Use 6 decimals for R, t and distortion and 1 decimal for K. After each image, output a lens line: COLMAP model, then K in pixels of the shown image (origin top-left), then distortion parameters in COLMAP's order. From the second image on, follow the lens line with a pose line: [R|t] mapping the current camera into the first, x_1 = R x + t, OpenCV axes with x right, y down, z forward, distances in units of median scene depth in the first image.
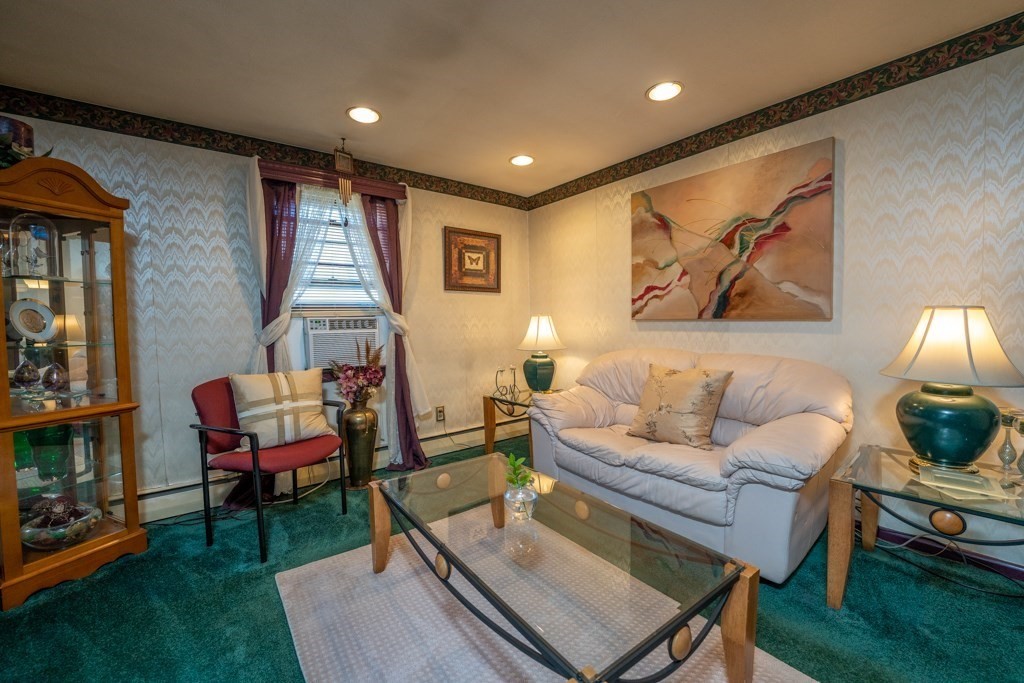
lens RADIAL K [[414.0, 0, 510.7], [0, 414.0, 344.3], [0, 0, 1]] dist [-0.029642, 0.003159]
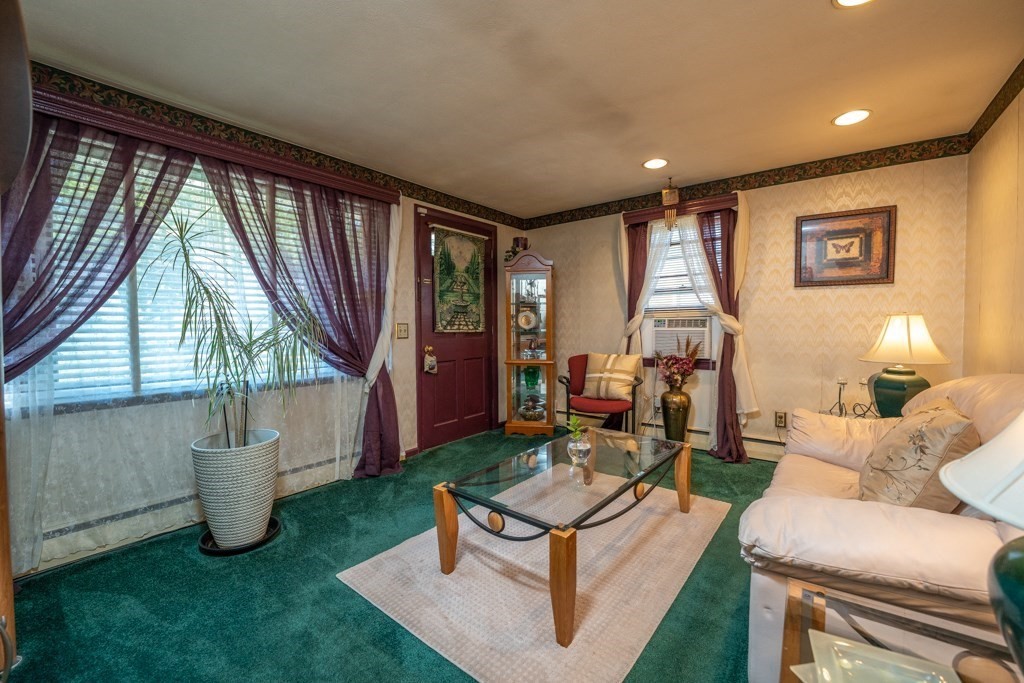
lens RADIAL K [[414.0, 0, 508.7], [0, 414.0, 343.1], [0, 0, 1]] dist [-0.029642, 0.003159]
pose [[0.230293, 0.058949, -0.971334, 0.378589], [-0.053718, 0.997412, 0.047795, -0.010973], [0.971638, 0.041171, 0.232863, 0.116863]]
